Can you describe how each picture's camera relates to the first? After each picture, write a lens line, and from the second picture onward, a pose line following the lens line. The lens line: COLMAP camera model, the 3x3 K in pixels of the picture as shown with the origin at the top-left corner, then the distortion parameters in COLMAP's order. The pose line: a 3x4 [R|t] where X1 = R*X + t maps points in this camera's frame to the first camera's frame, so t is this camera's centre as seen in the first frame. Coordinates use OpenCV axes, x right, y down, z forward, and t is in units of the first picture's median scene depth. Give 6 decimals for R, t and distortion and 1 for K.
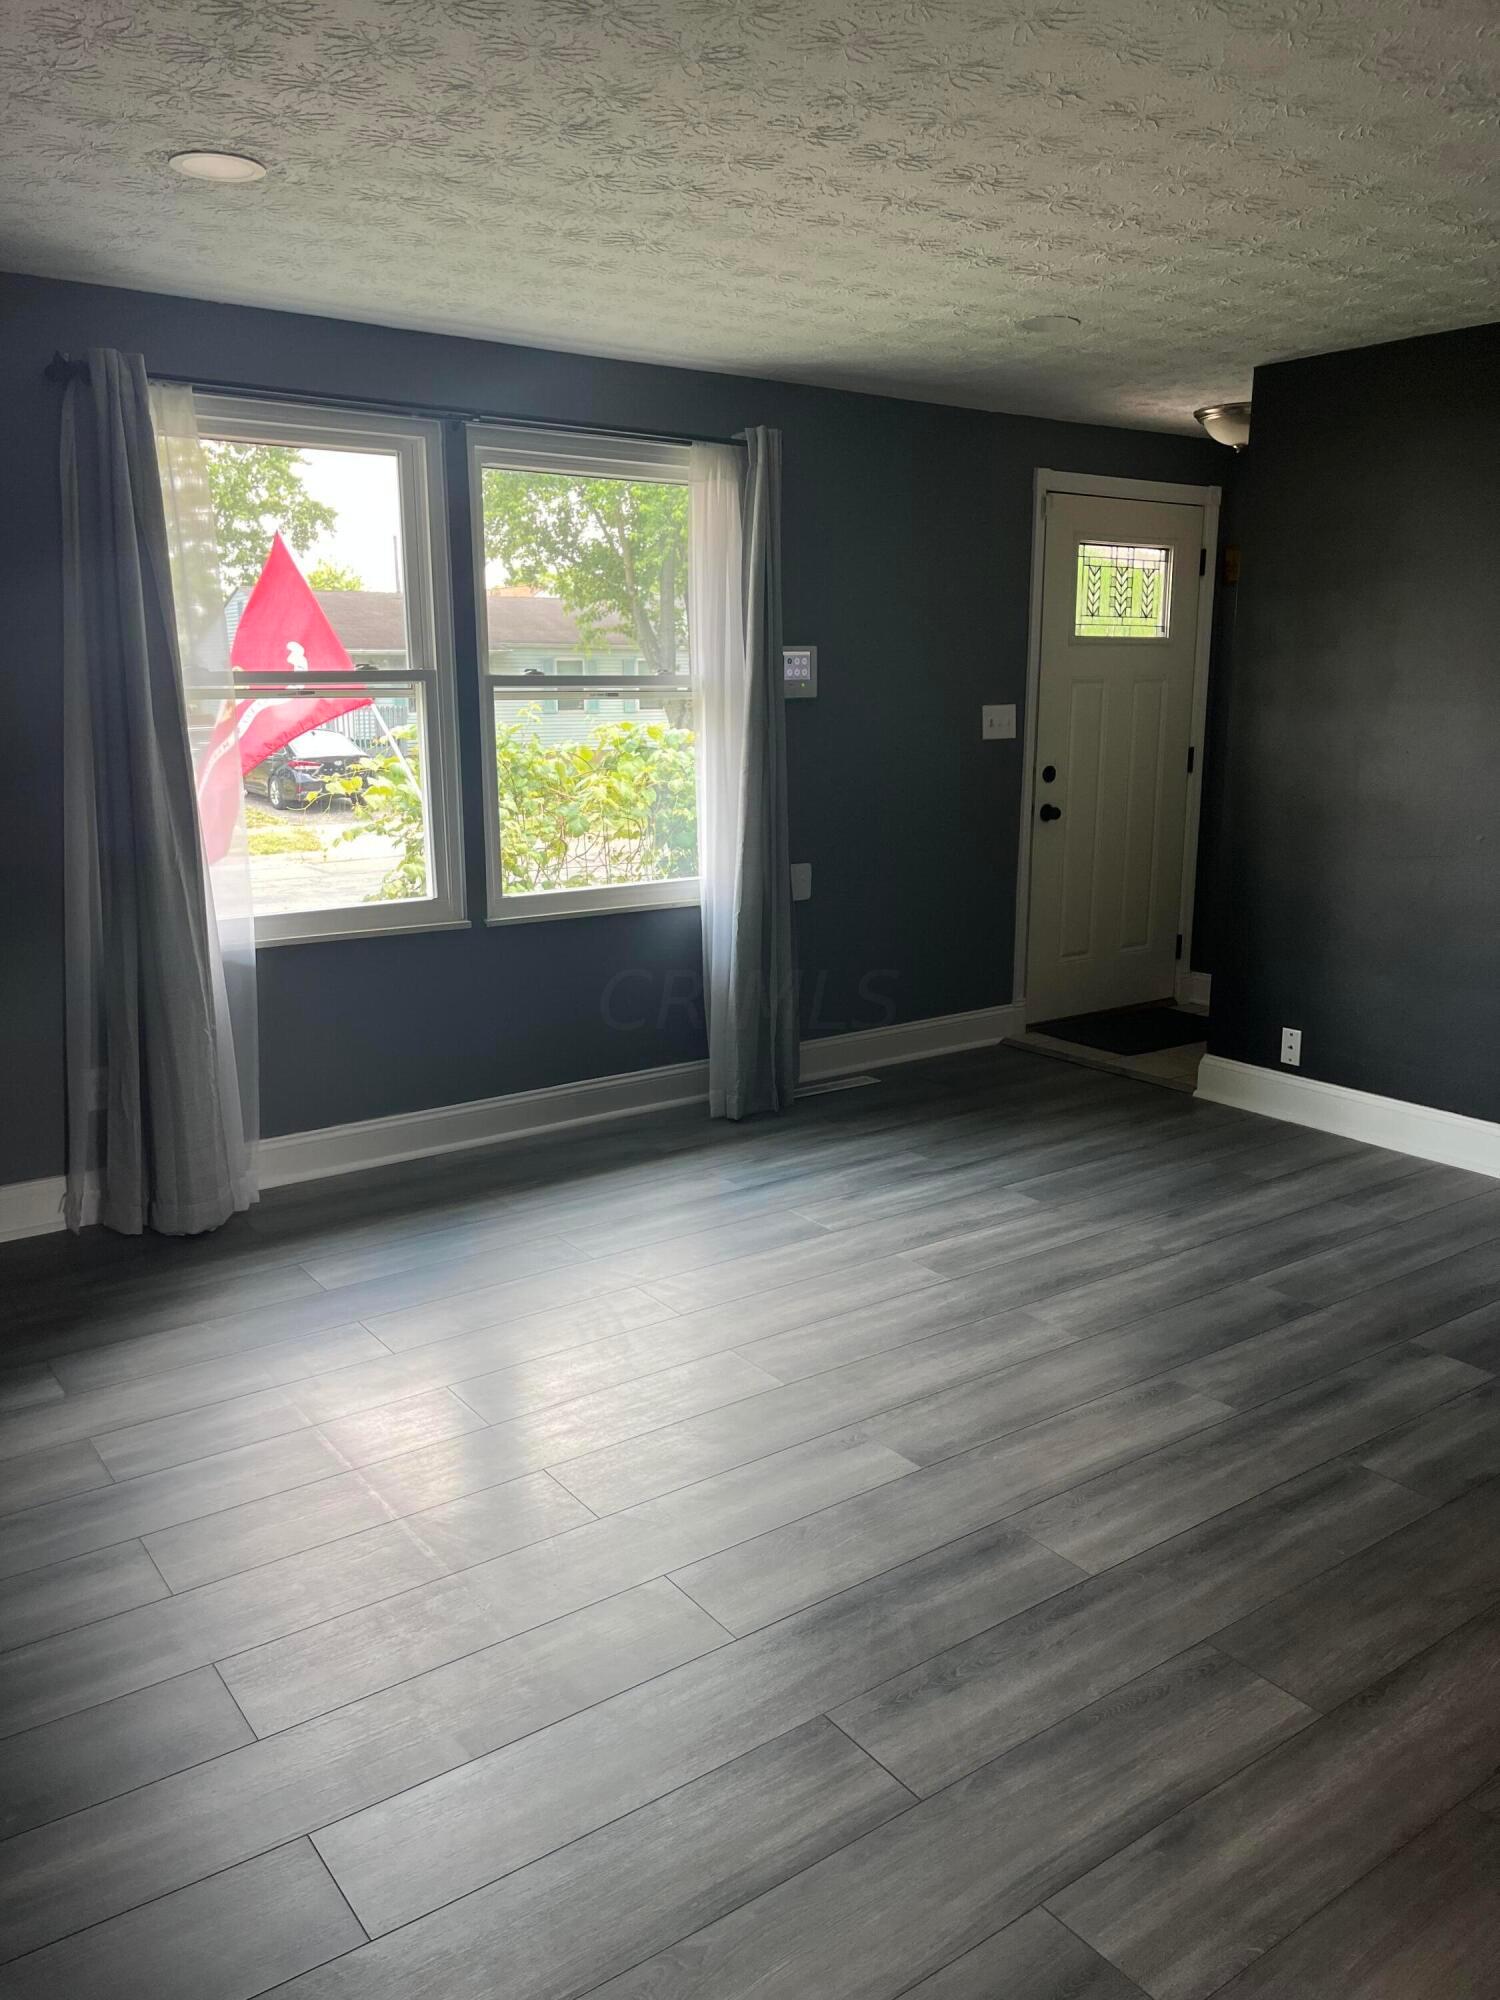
lens RADIAL K [[1510.3, 0, 740.9], [0, 1510.3, 988.9], [0, 0, 1]] dist [0.068195, -0.100606]
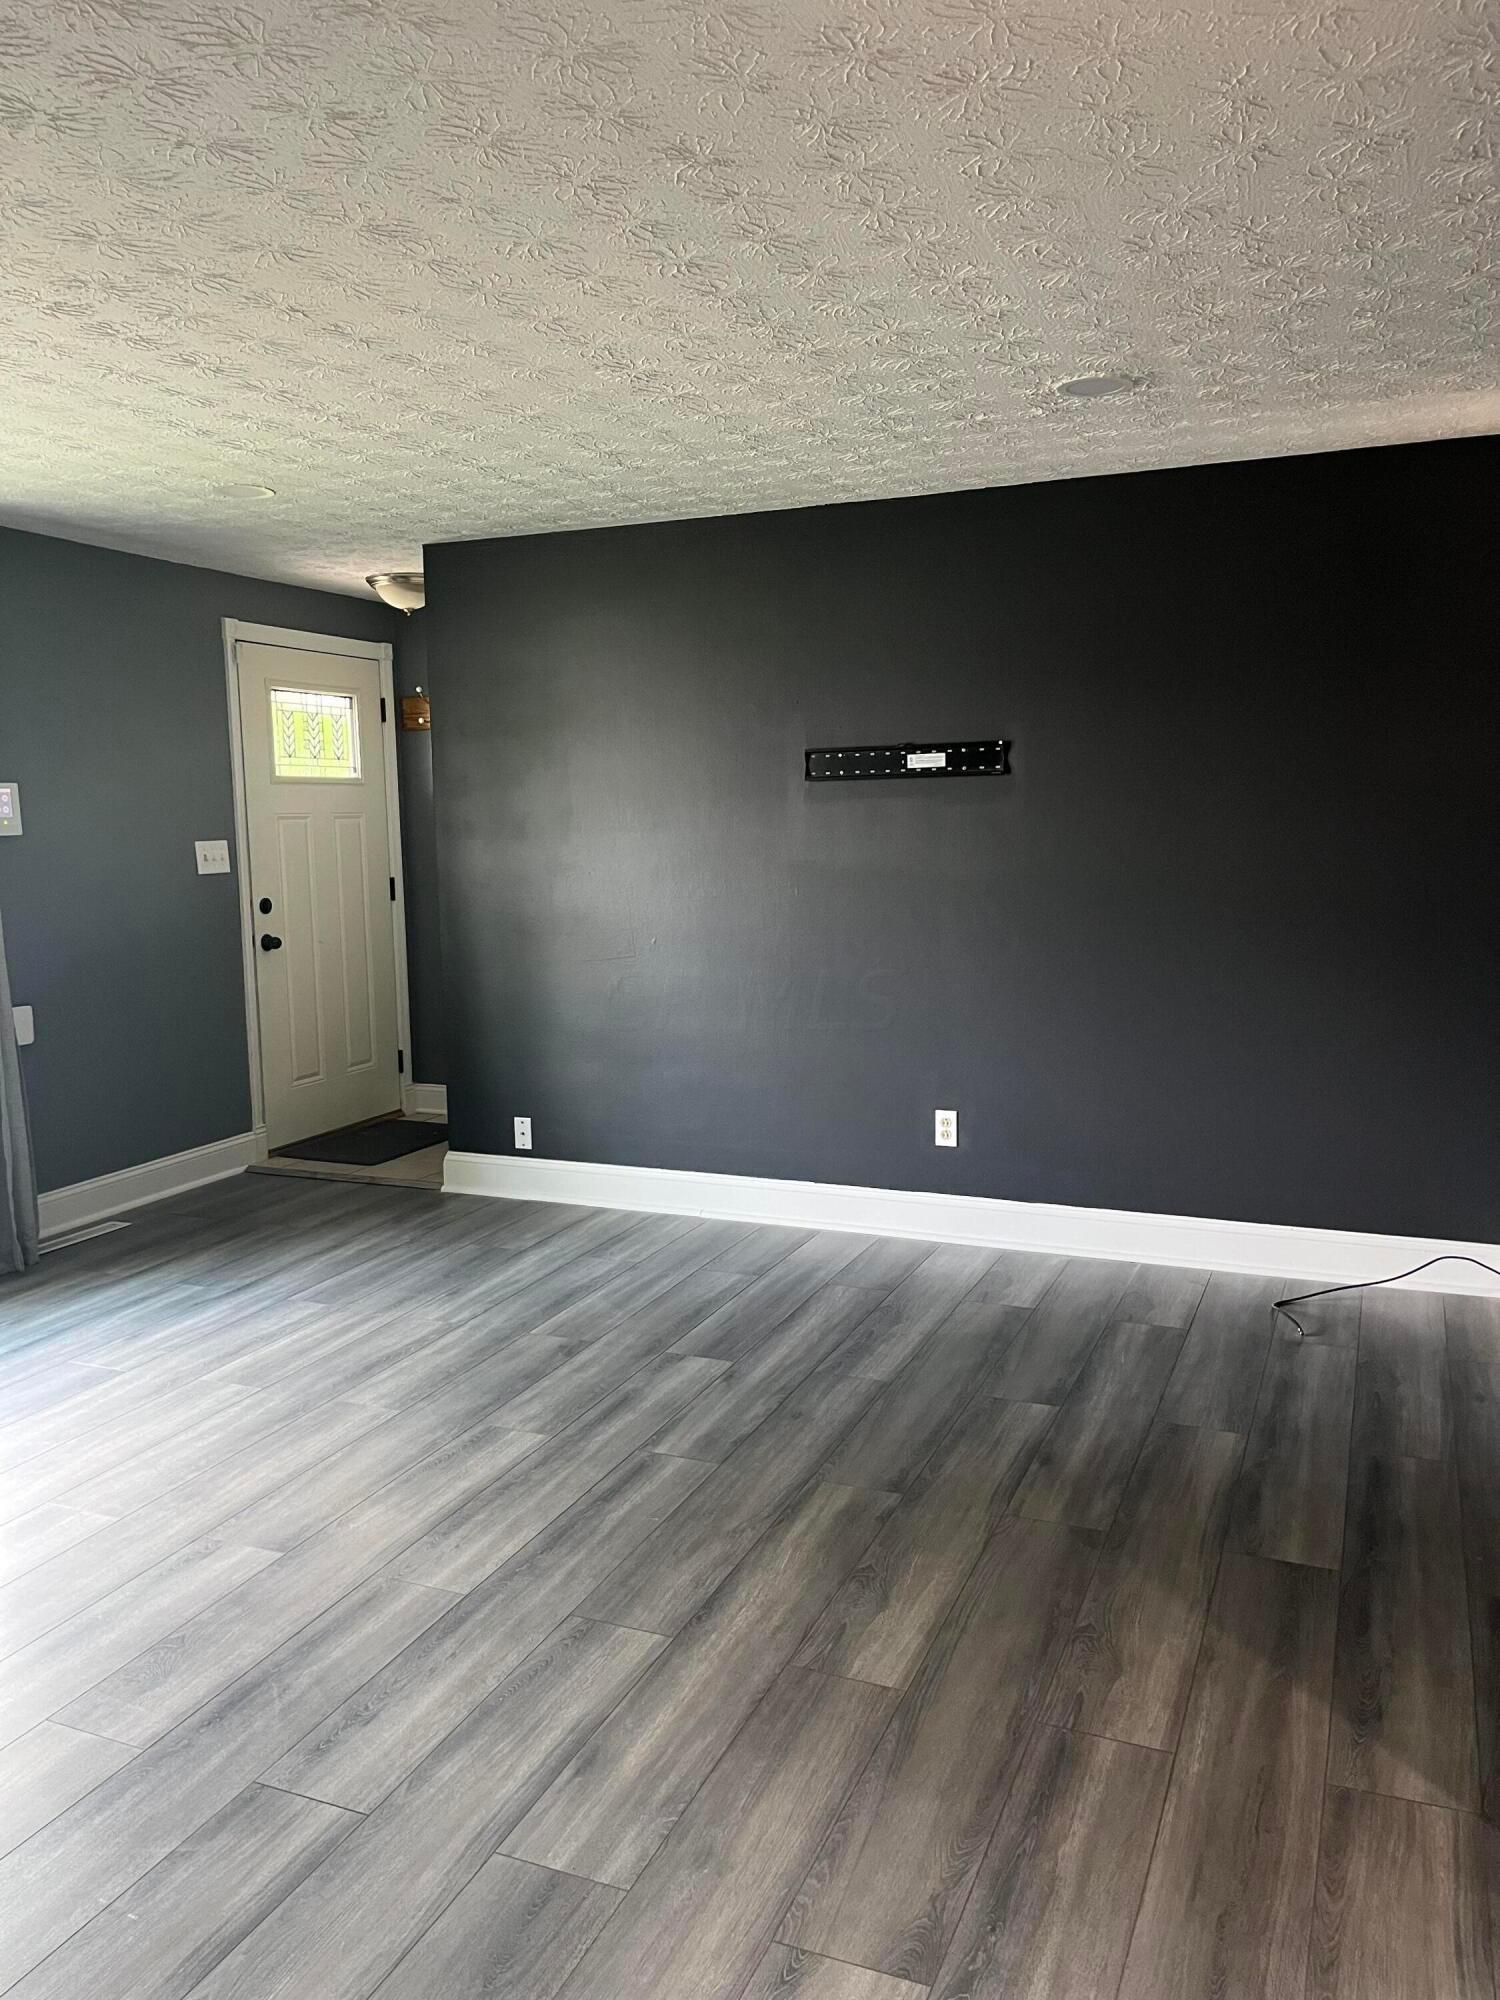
lens RADIAL K [[1510.3, 0, 740.9], [0, 1510.3, 988.9], [0, 0, 1]] dist [0.068195, -0.100606]
pose [[0.854418, -0.071192, 0.514687, -0.093213], [0.117552, 0.991370, -0.058018, 0.020571], [-0.506115, 0.110074, 0.855413, -0.073745]]
